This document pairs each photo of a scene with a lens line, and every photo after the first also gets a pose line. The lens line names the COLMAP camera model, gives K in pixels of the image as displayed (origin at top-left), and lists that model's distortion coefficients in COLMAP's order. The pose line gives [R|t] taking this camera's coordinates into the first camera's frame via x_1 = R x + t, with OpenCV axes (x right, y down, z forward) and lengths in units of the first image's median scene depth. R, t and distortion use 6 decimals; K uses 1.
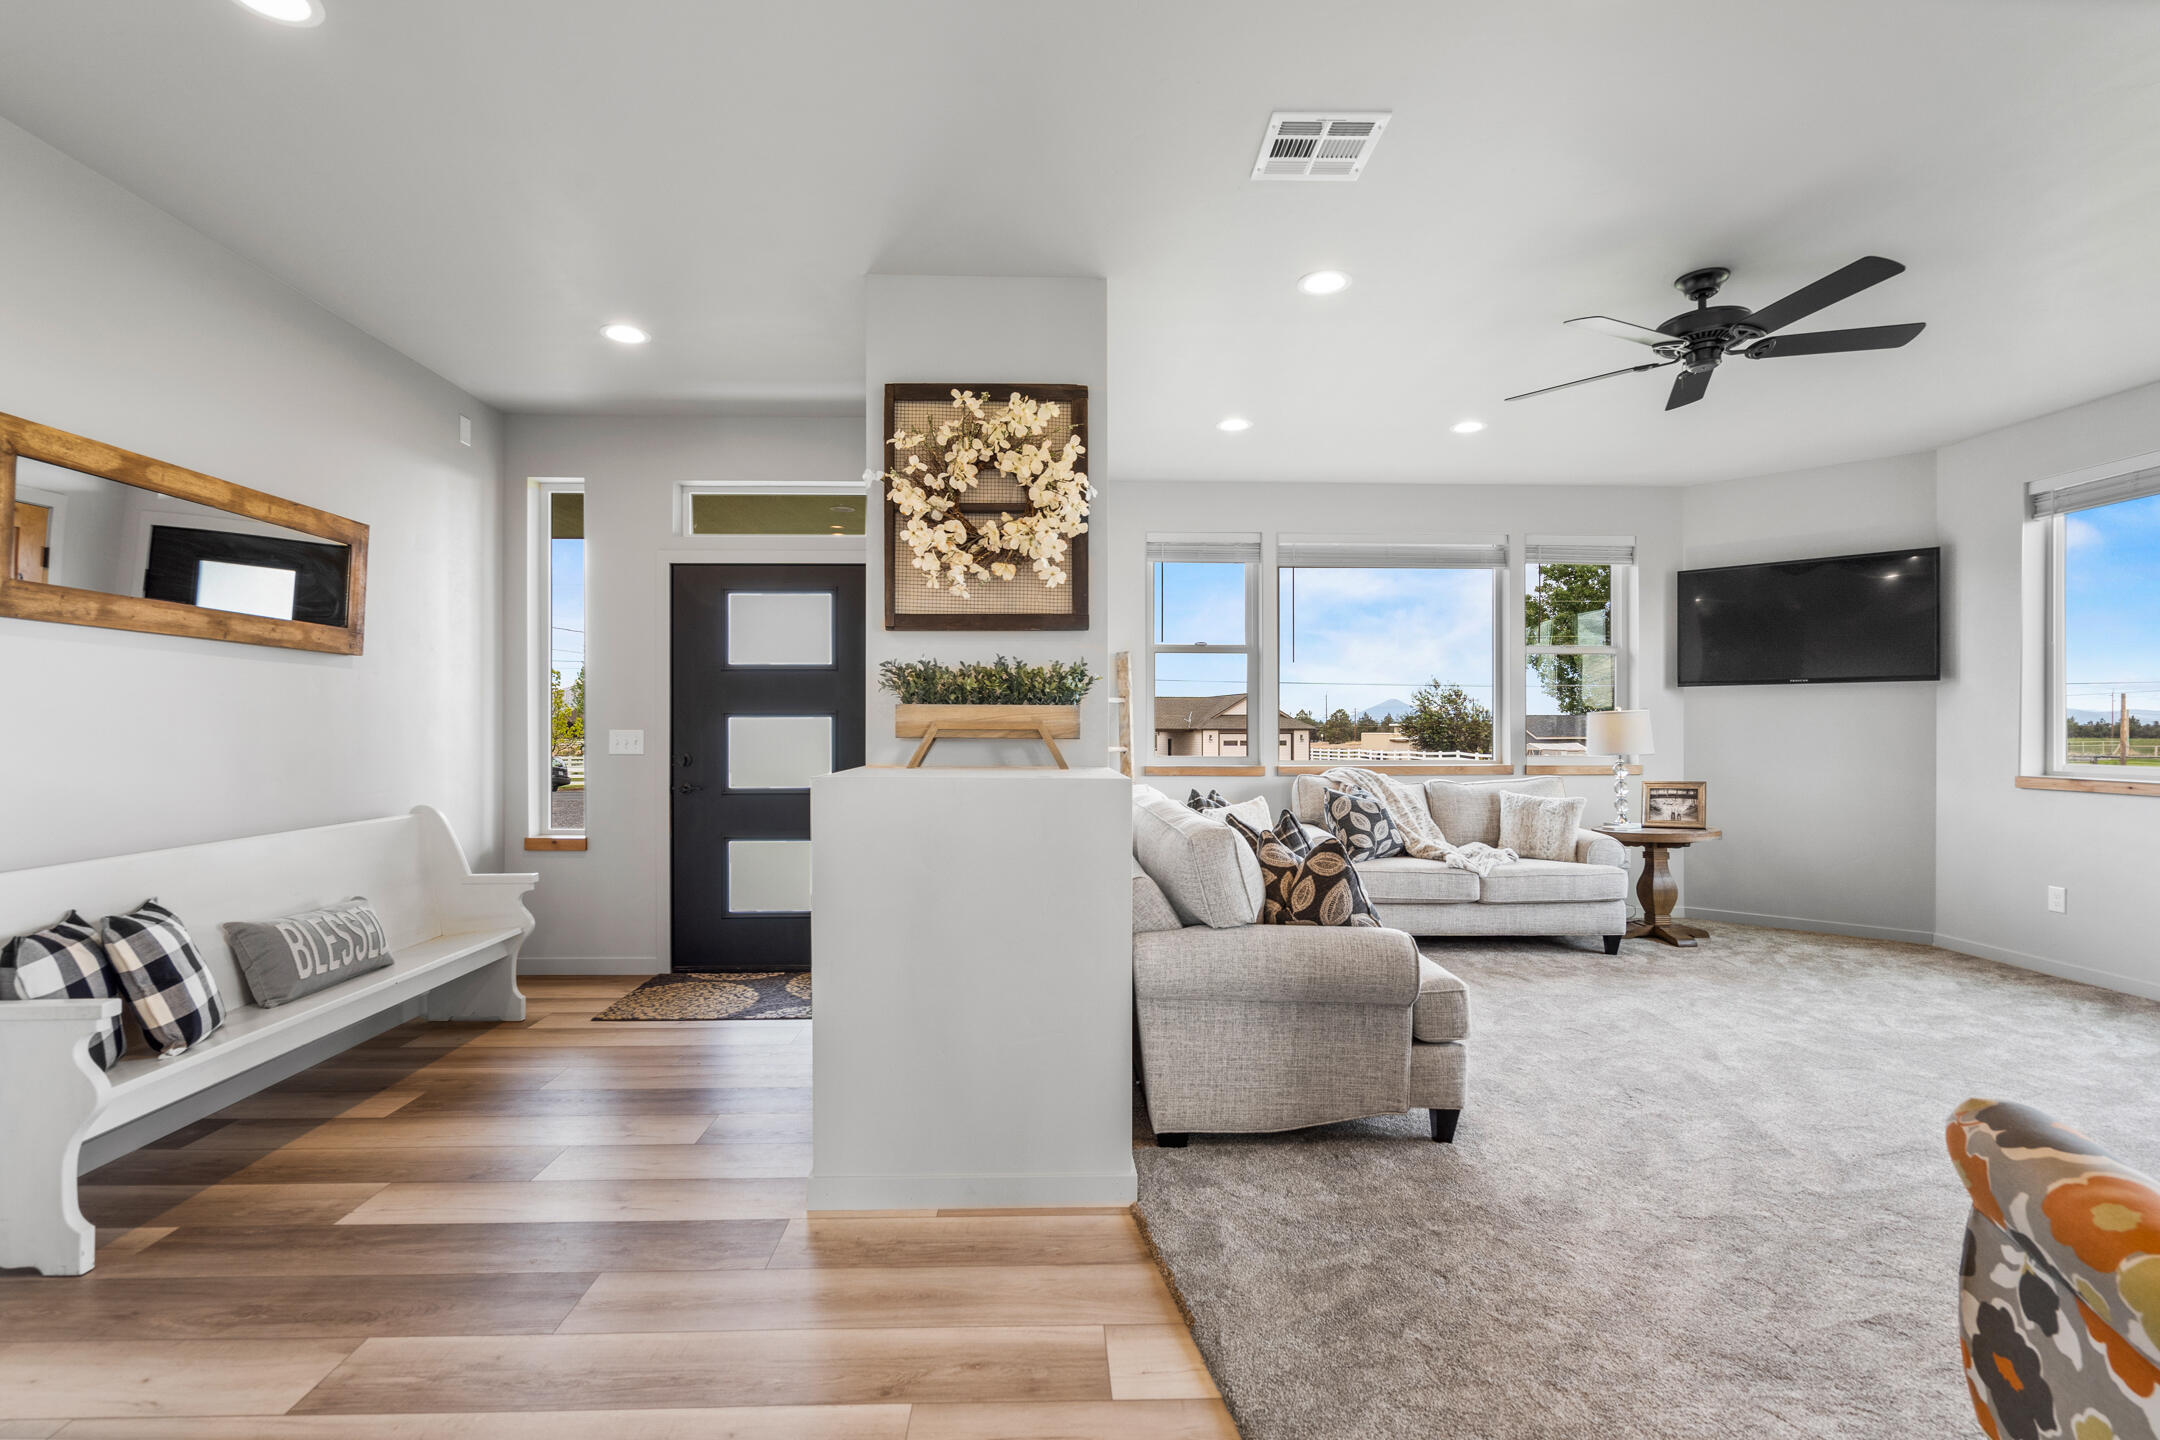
lens RADIAL K [[988.0, 0, 1058.3], [0, 988.0, 722.5], [0, 0, 1]] dist [-0.003803, 0.001811]
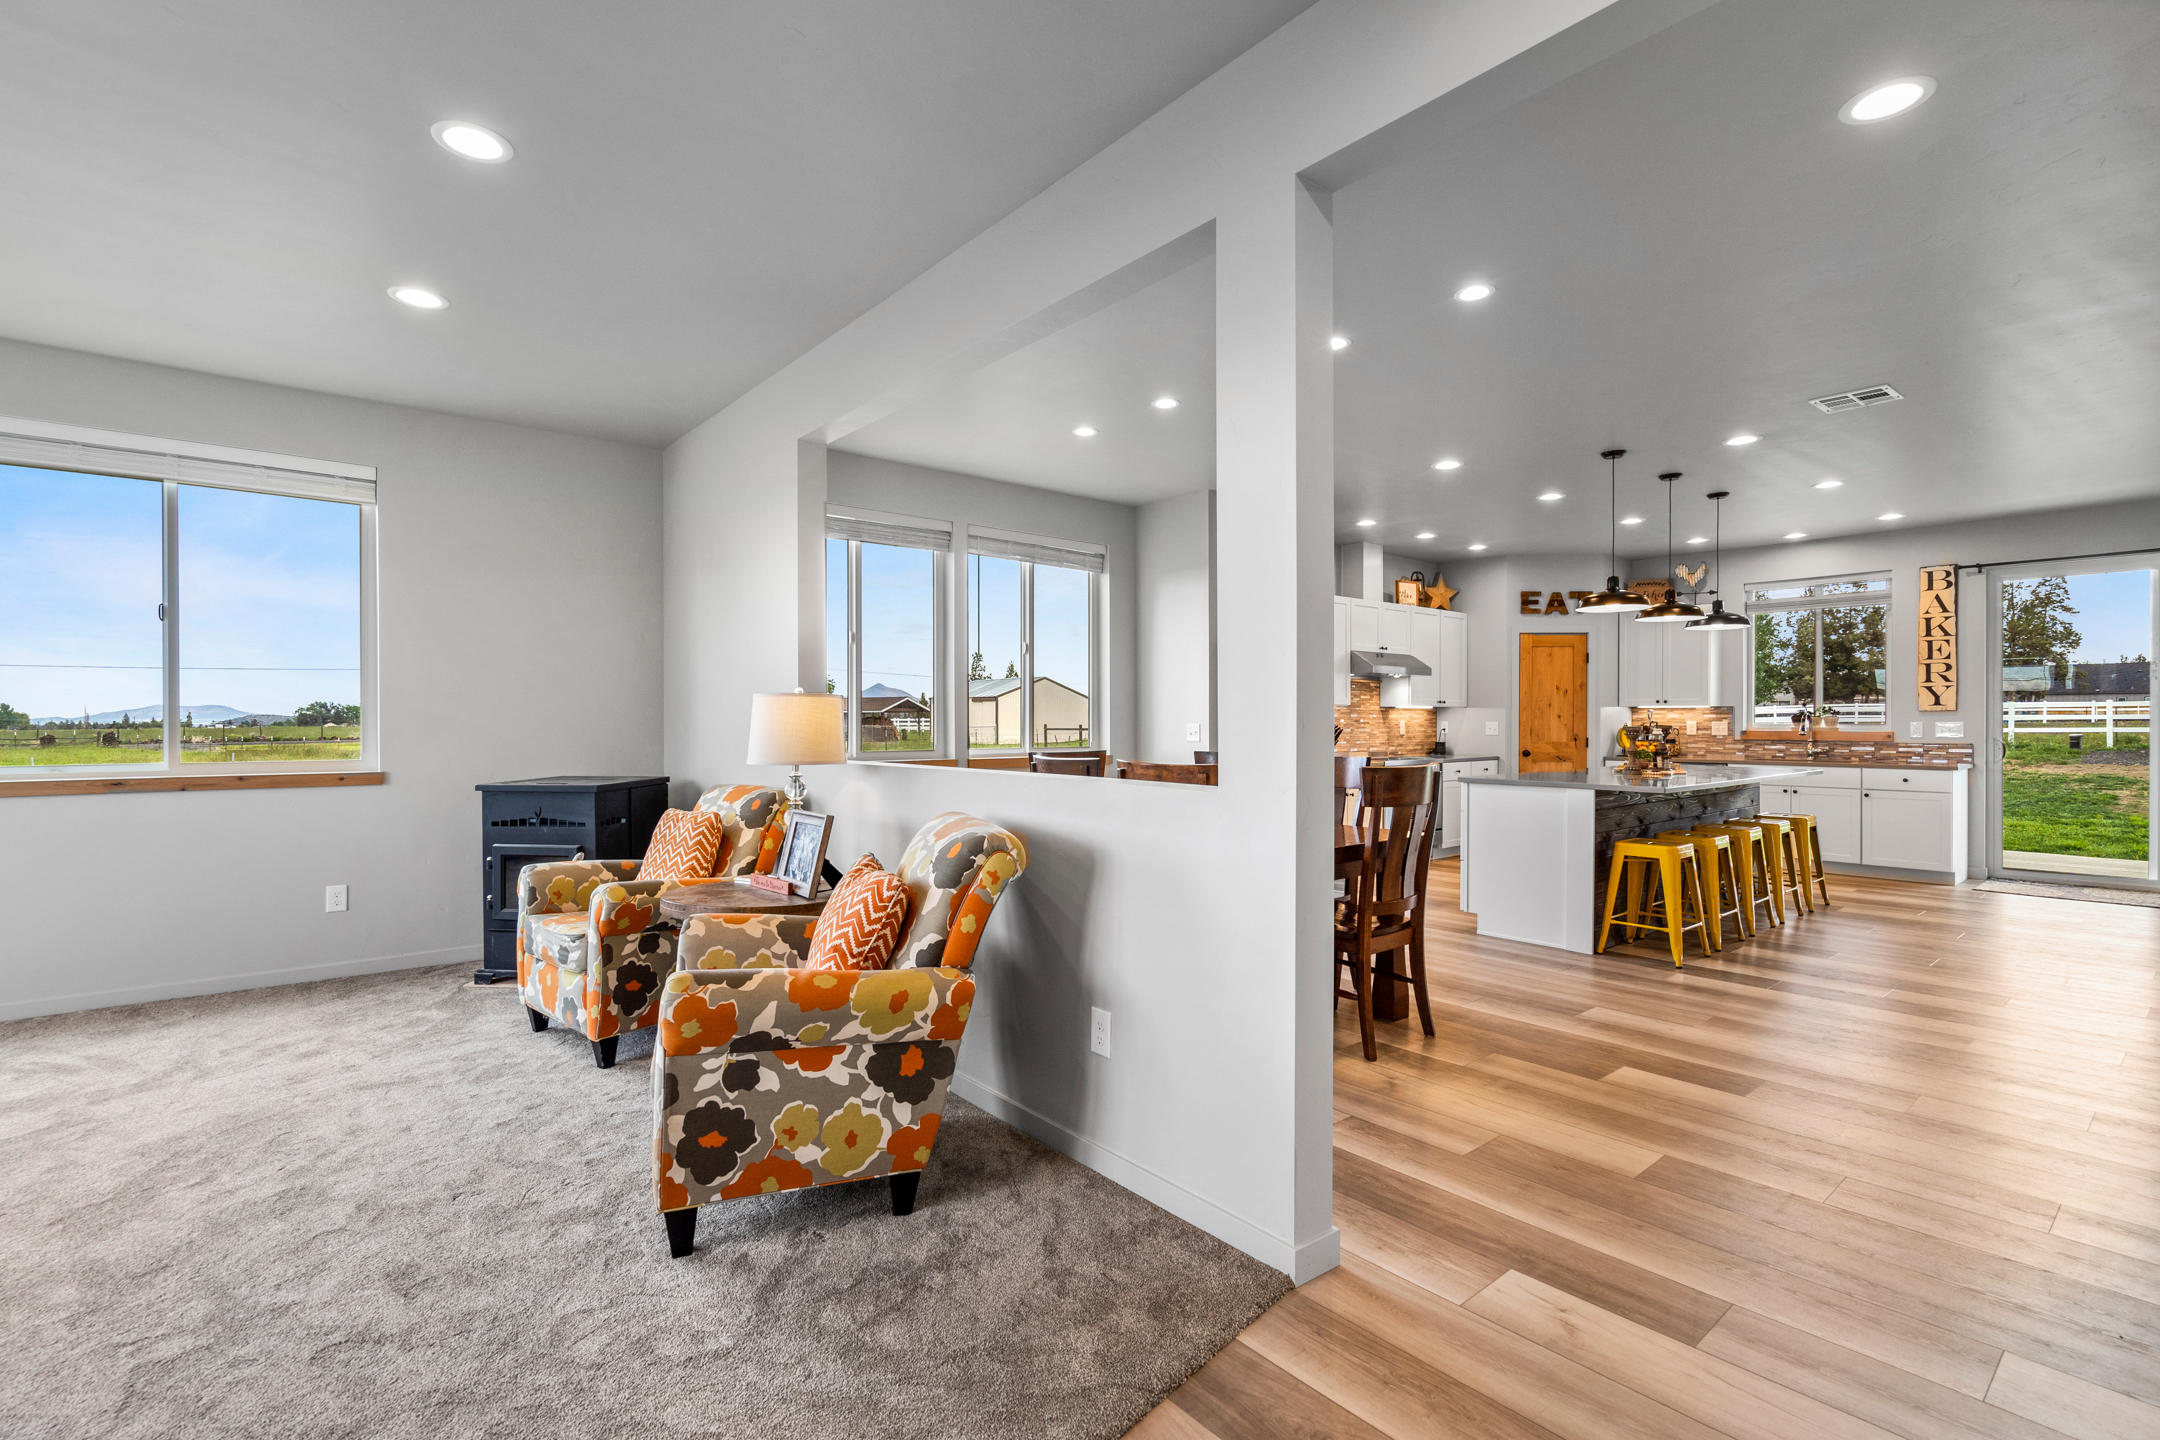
lens RADIAL K [[988.0, 0, 1058.0], [0, 988.0, 728.2], [0, 0, 1]] dist [-0.003803, 0.001811]
pose [[-0.613291, -0.007403, 0.789822, -0.316904], [-0.001607, 0.999966, 0.008125, 0.002154], [-0.789855, 0.003714, -0.613282, 0.834316]]
